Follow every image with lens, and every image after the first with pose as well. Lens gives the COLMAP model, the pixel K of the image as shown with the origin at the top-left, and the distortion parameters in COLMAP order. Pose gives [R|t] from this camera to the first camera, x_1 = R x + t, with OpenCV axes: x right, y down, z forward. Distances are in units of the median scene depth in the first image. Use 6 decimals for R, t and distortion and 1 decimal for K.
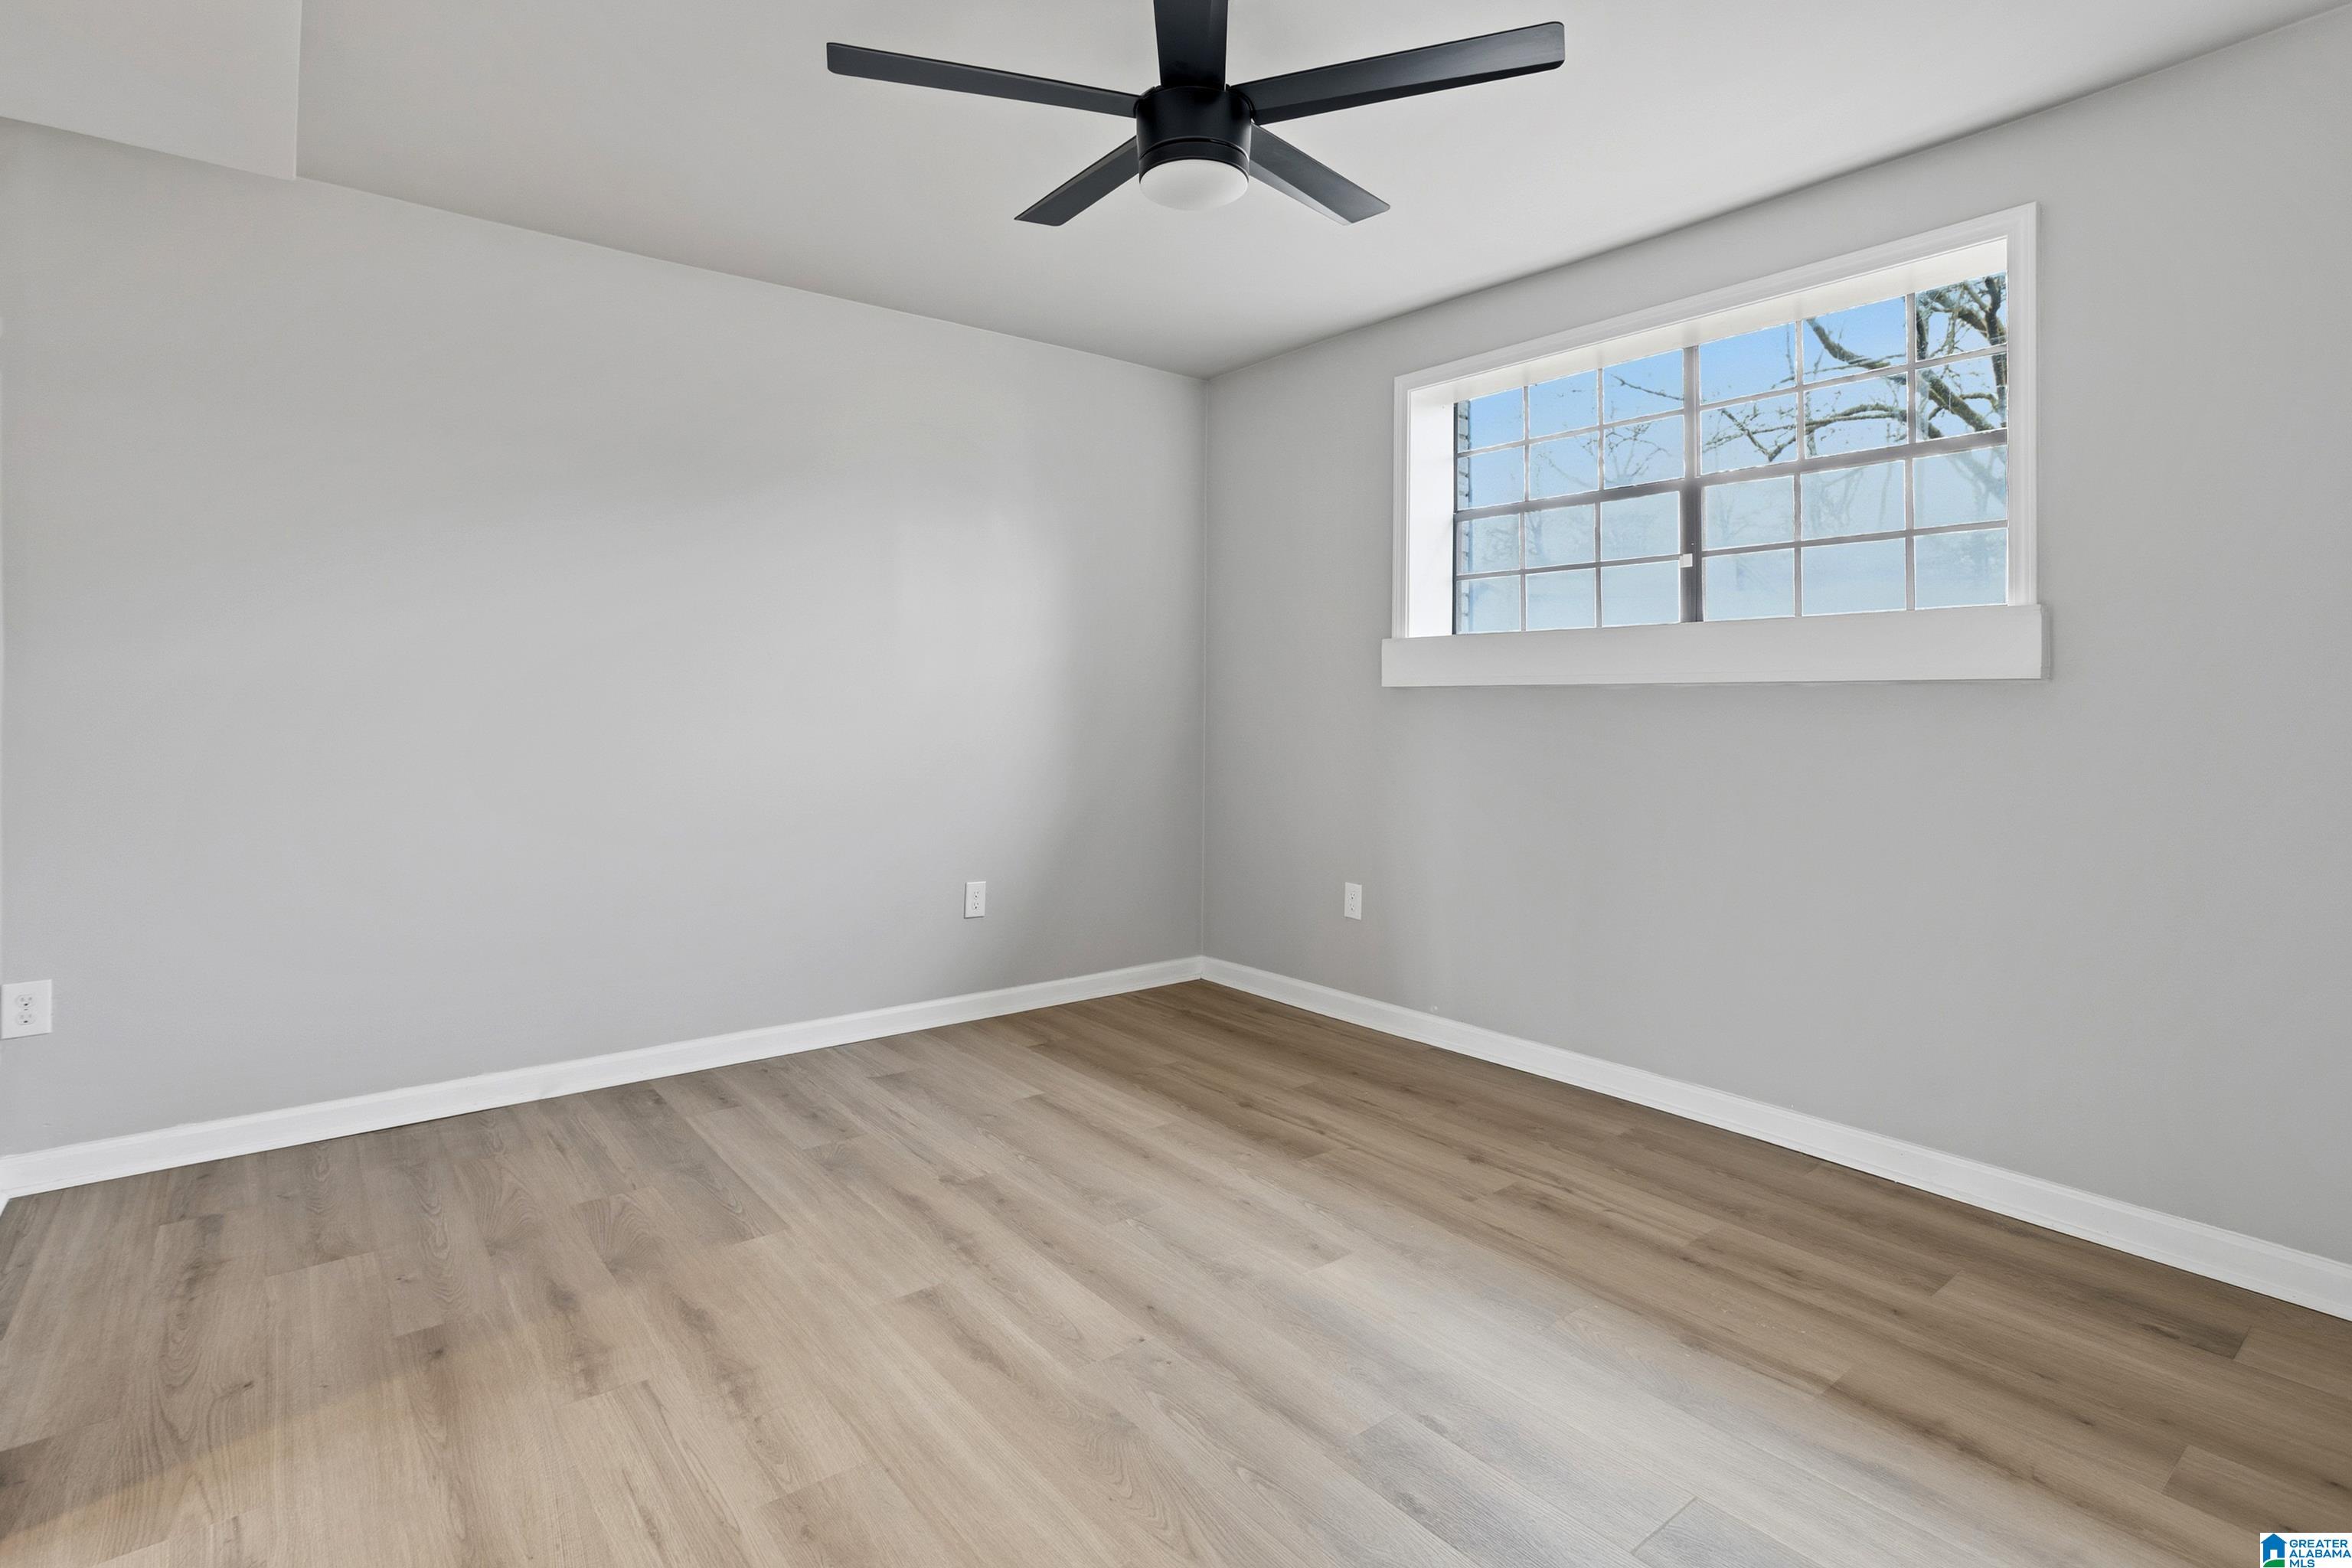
lens RADIAL K [[1146.4, 0, 1162.8], [0, 1146.4, 762.5], [0, 0, 1]] dist [-0.047202, 0.033173]
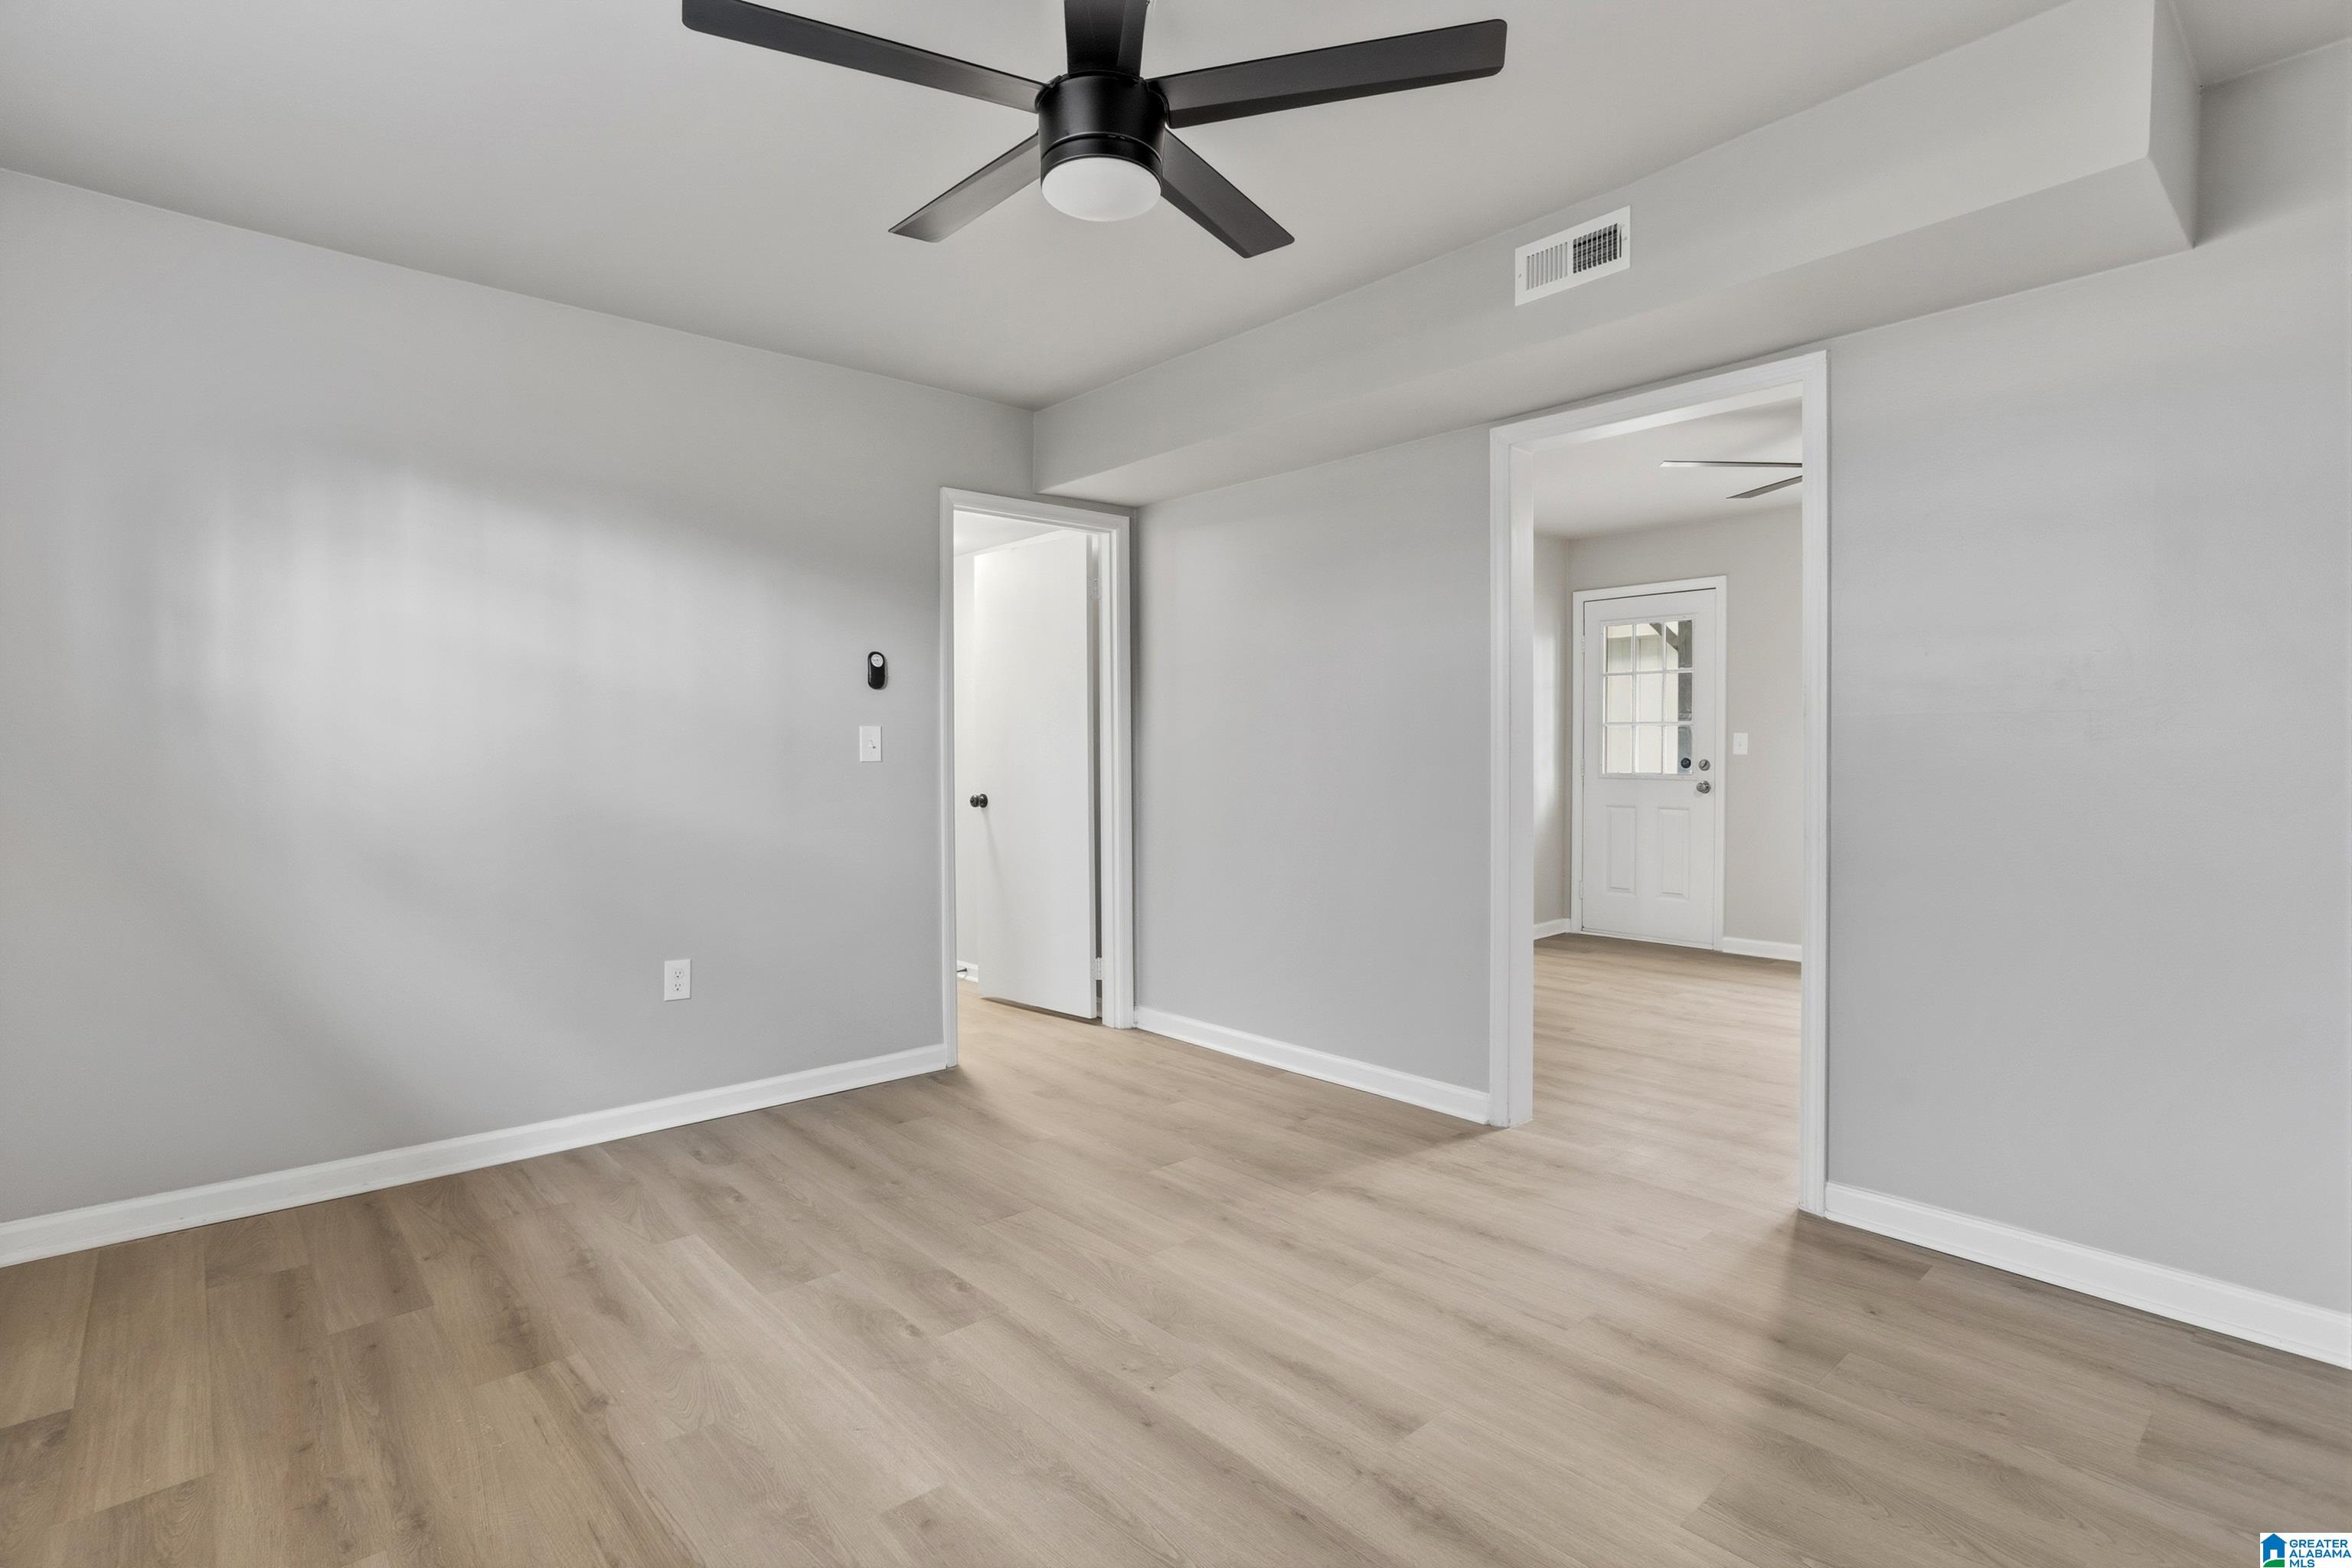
lens RADIAL K [[1146.4, 0, 1162.8], [0, 1146.4, 762.5], [0, 0, 1]] dist [-0.047202, 0.033173]
pose [[-0.998137, -0.000120, -0.061006, 0.034809], [-0.004078, 0.997892, 0.064769, -0.116416], [0.060870, 0.064897, -0.996034, 2.007912]]
